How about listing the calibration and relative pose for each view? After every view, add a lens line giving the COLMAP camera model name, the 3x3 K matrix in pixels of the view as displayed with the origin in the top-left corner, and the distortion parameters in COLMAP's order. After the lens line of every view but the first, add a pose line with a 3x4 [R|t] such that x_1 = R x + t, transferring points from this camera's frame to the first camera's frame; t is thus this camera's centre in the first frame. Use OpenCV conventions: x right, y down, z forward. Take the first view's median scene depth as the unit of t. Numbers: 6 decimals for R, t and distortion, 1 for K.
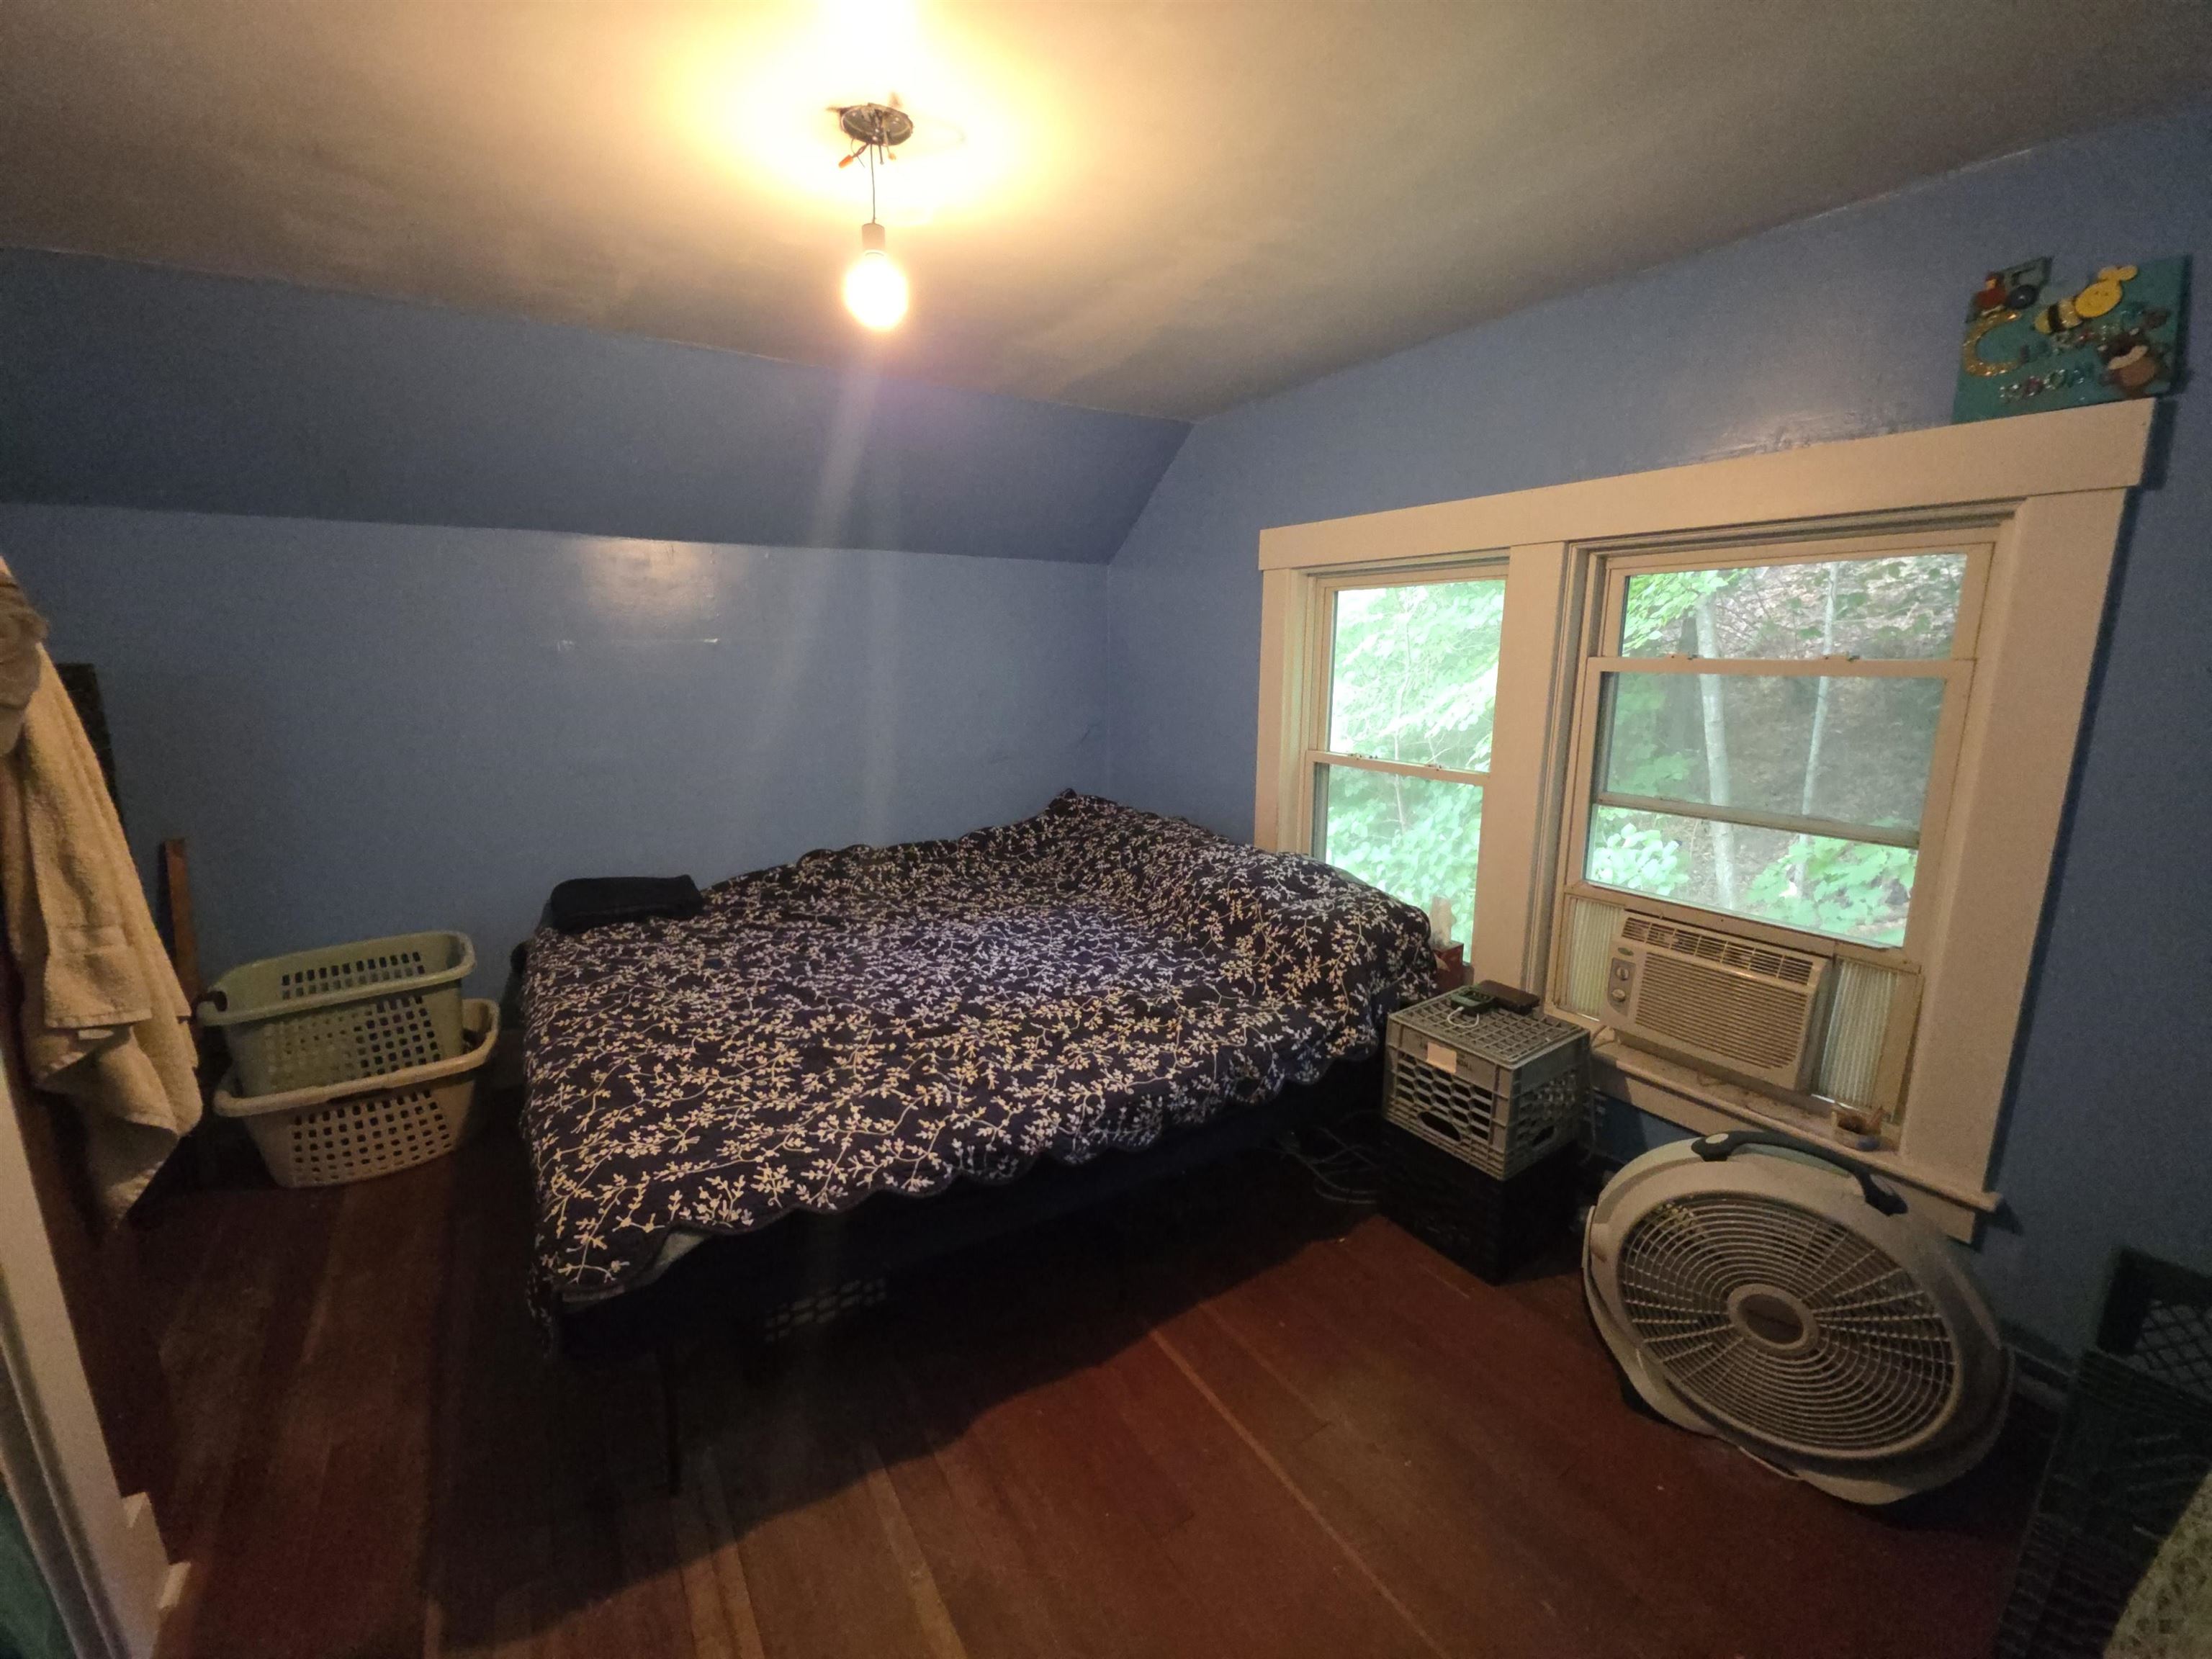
lens RADIAL K [[894.7, 0, 1100.5], [0, 894.7, 835.4], [0, 0, 1]] dist [-0.002555, -0.000306]
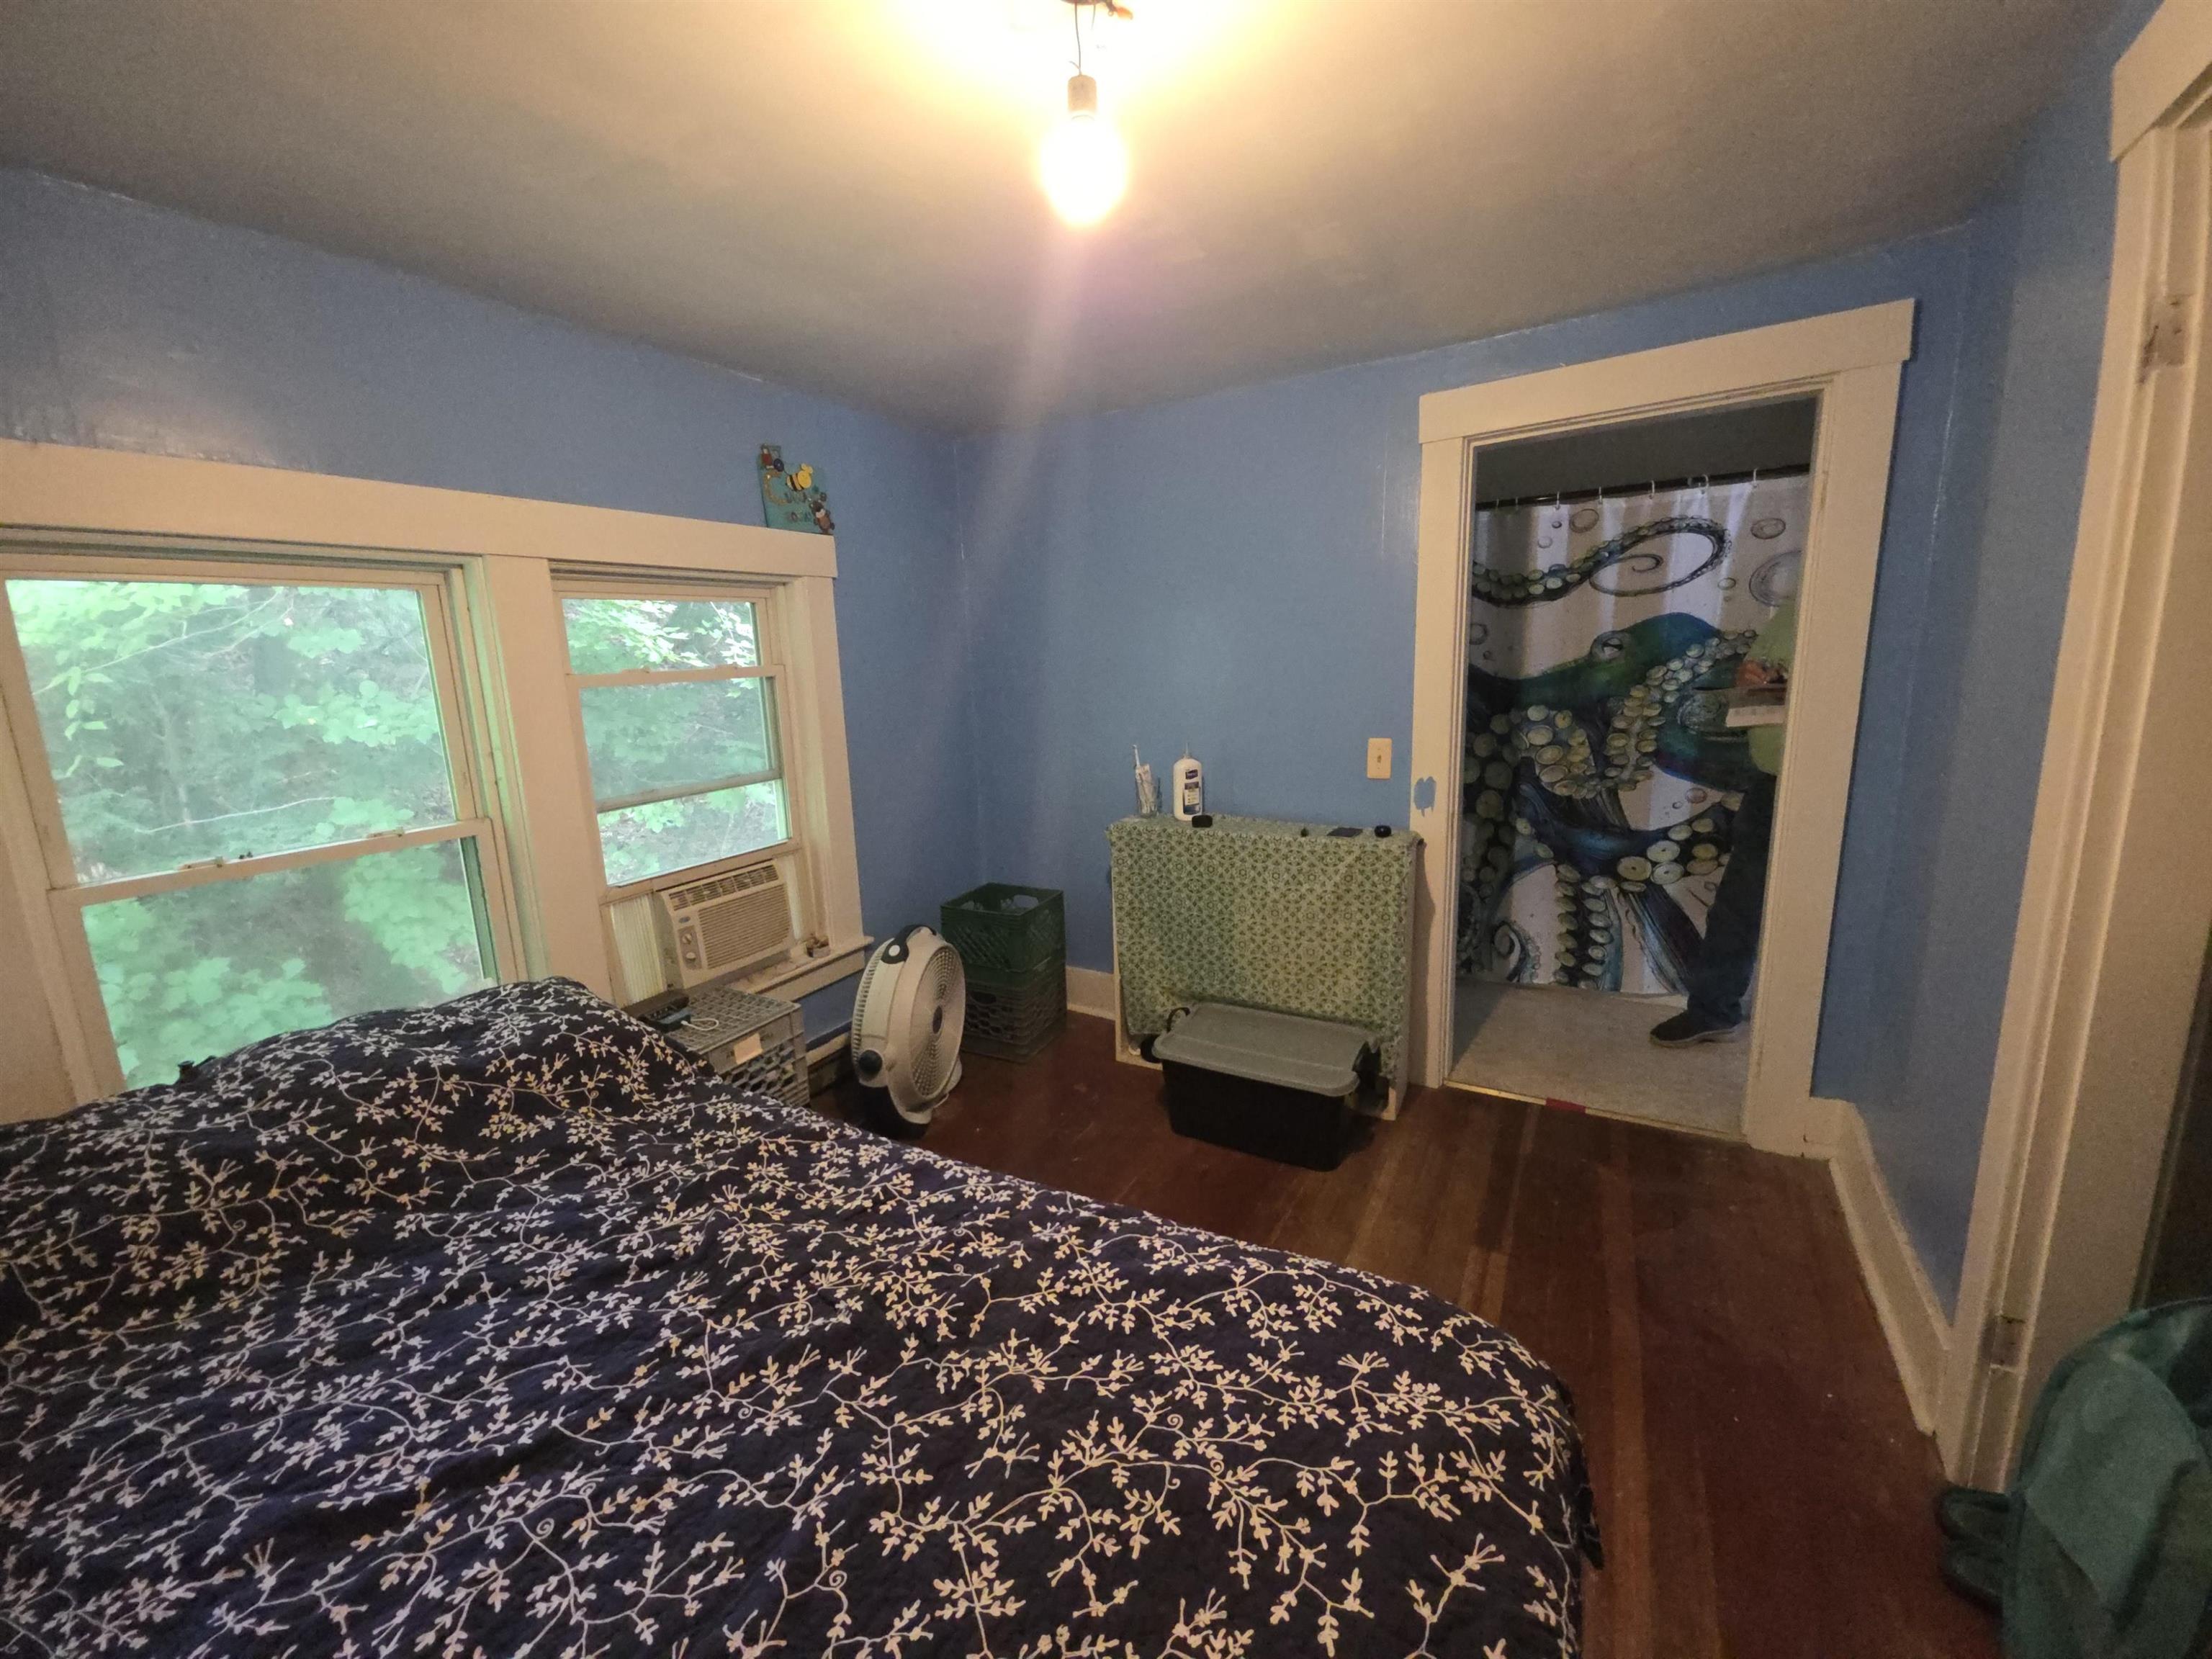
lens RADIAL K [[894.7, 0, 1096.9], [0, 894.7, 817.3], [0, 0, 1]] dist [-0.002555, -0.000306]
pose [[-0.476479, -0.143653, 0.867370, -0.752593], [0.225471, 0.933601, 0.278482, -0.225250], [-0.849783, 0.328258, -0.412452, 1.106742]]
